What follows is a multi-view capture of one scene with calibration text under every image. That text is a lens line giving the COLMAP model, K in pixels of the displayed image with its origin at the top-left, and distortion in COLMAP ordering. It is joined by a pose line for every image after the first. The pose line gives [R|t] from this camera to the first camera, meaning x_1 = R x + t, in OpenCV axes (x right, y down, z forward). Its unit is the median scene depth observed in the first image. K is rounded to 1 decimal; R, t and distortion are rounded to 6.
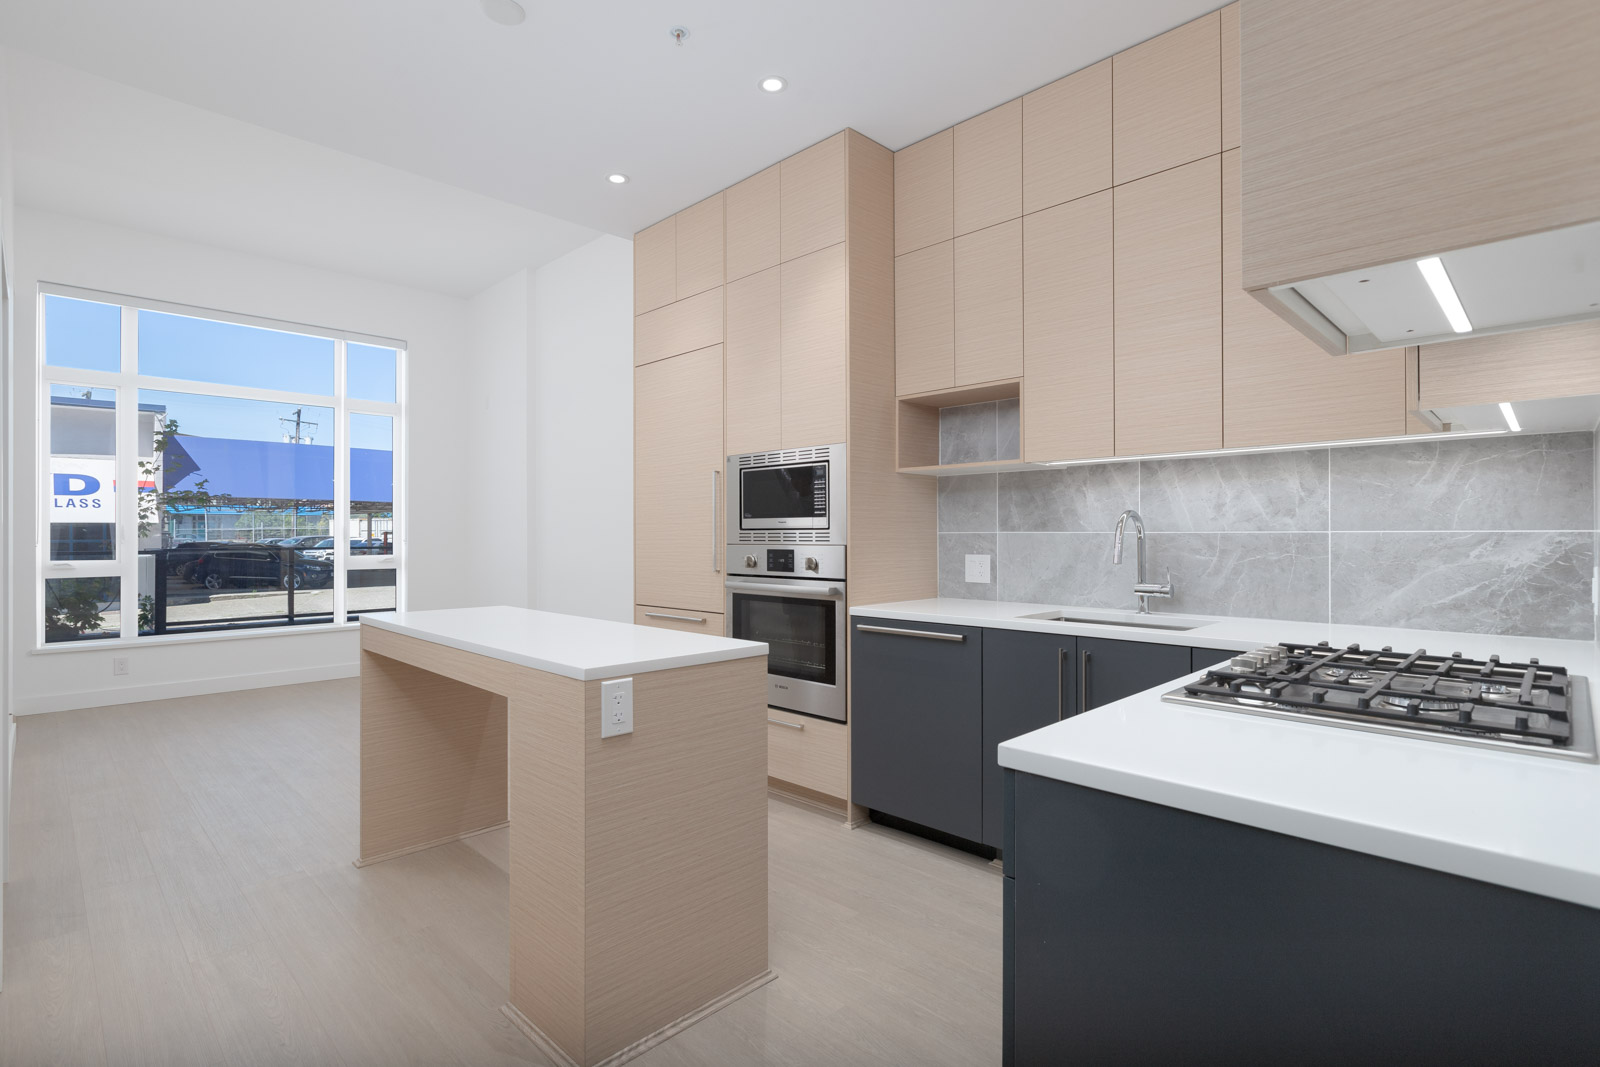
lens RADIAL K [[751.2, 0, 787.6], [0, 751.2, 537.0], [0, 0, 1]] dist [-0.005882, 0.000060]
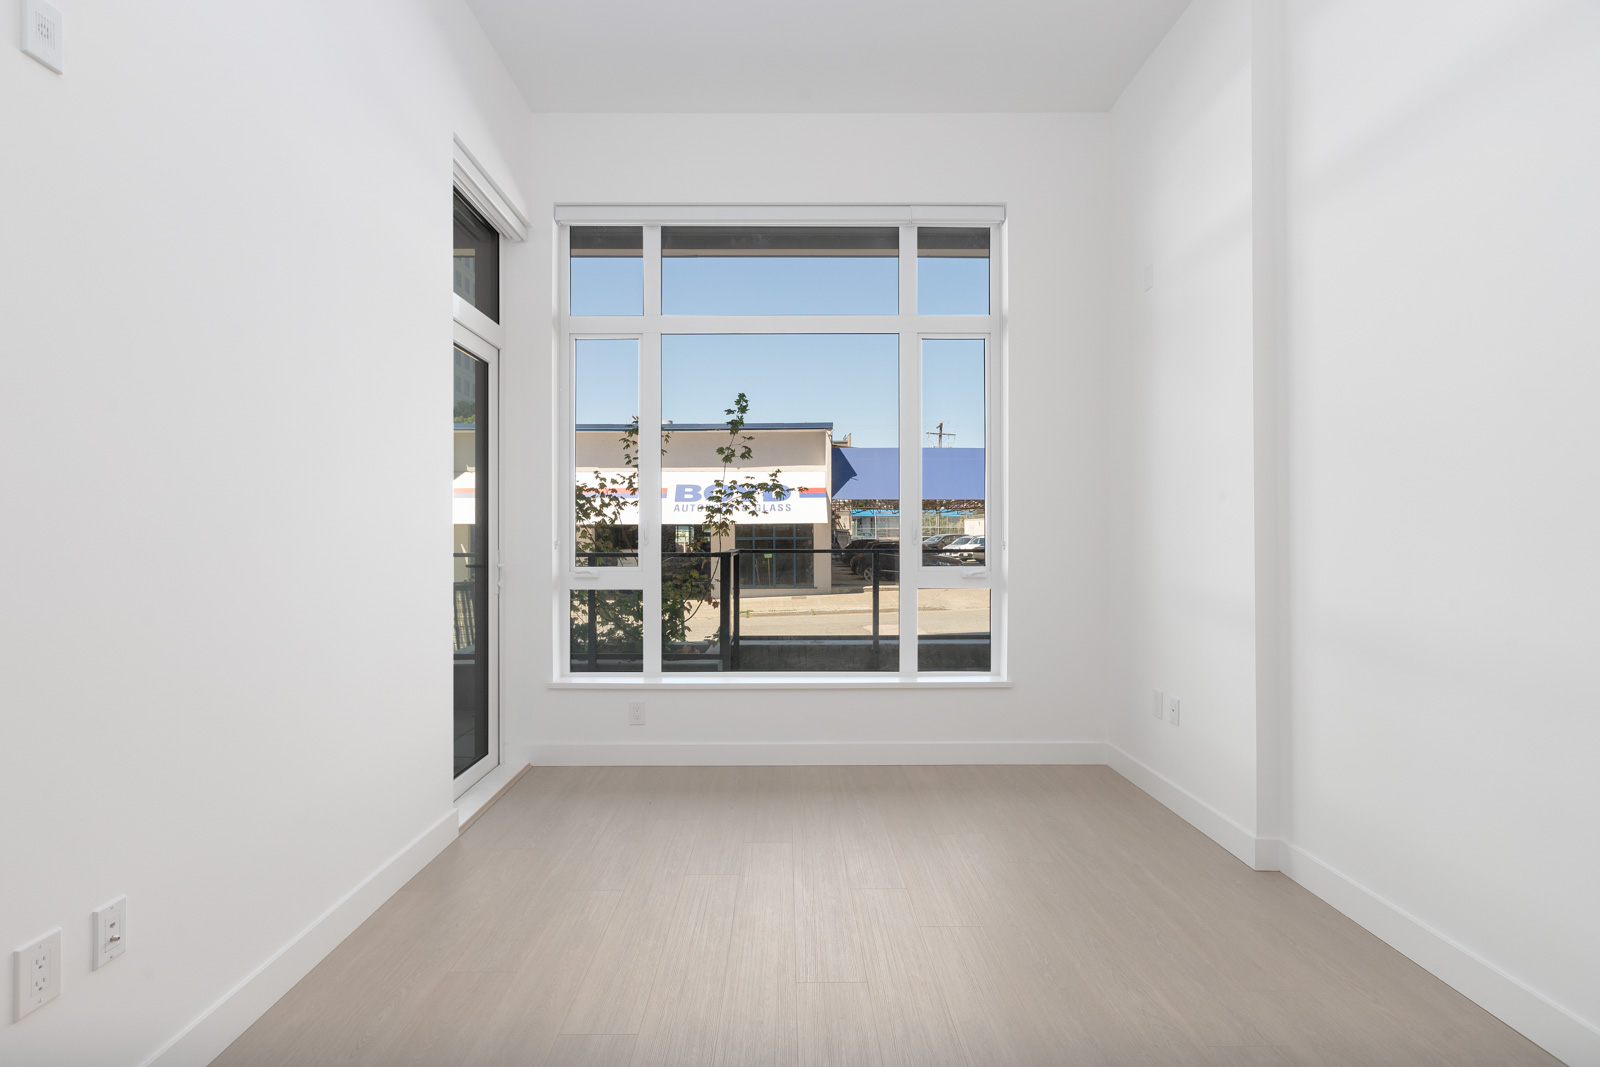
lens RADIAL K [[751.2, 0, 792.4], [0, 751.2, 528.4], [0, 0, 1]] dist [-0.005882, 0.000060]
pose [[0.712543, -0.005295, -0.701608, -0.050214], [-0.001174, 0.999961, -0.008740, -0.000176], [0.701627, 0.007051, 0.712509, 0.108874]]
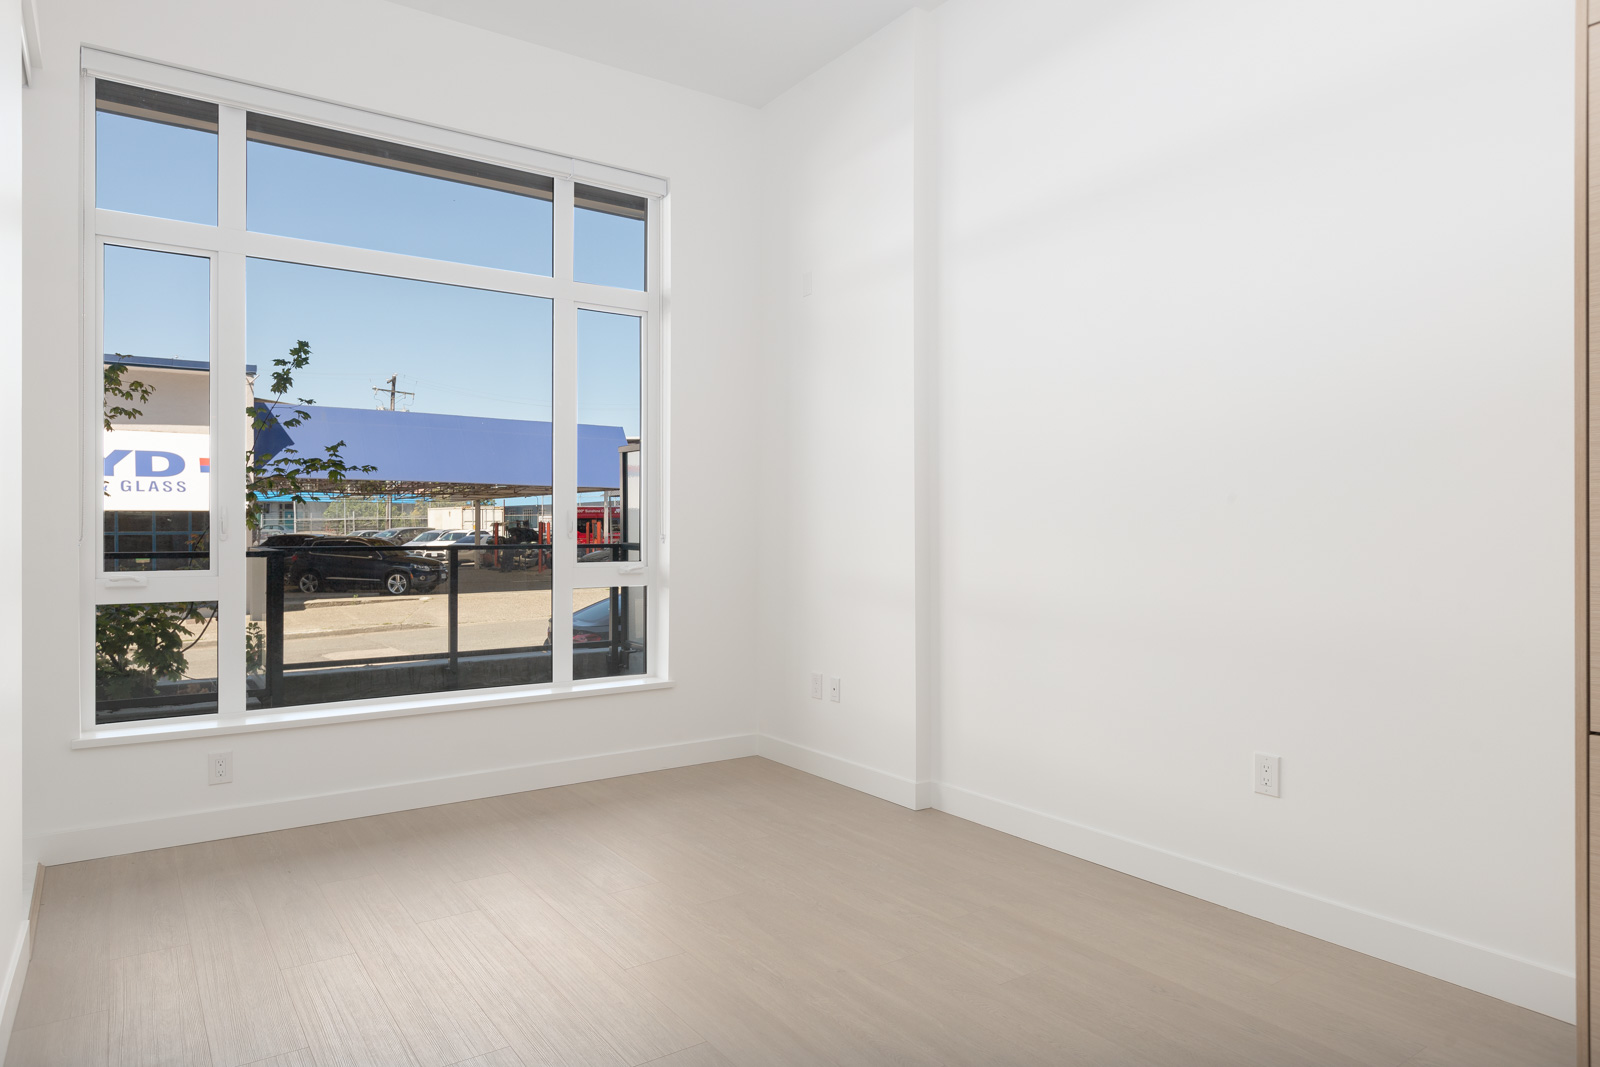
lens RADIAL K [[958.4, 0, 800.9], [0, 958.4, 534.0], [0, 0, 1]] dist [-0.006219, 0.003485]
pose [[0.985268, 0.003517, -0.170983, -0.067414], [-0.002833, 0.999987, 0.004245, 0.000023], [0.170996, -0.003698, 0.985265, 0.073453]]
